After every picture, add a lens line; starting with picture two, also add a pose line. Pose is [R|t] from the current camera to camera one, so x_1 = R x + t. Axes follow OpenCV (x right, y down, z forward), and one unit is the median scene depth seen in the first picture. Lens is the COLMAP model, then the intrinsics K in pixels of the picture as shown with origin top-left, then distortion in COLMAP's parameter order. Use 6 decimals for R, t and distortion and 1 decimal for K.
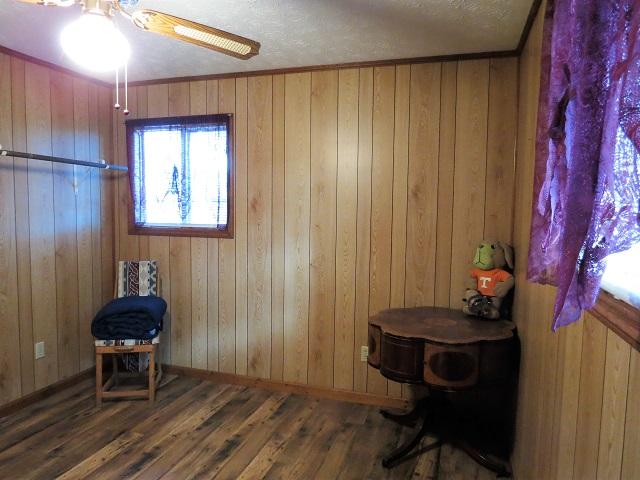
lens RADIAL K [[451.4, 0, 320.3], [0, 451.4, 240.4], [0, 0, 1]] dist [-0.045682, 0.006859]
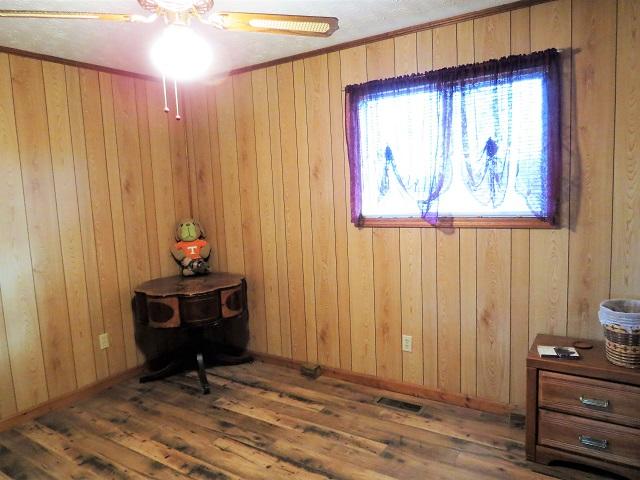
lens RADIAL K [[451.4, 0, 320.8], [0, 451.4, 240.0], [0, 0, 1]] dist [-0.045682, 0.006859]
pose [[0.263936, -0.138699, 0.954516, -0.825451], [0.115974, 0.986991, 0.111350, -0.044640], [-0.957543, 0.081310, 0.276588, 0.229299]]
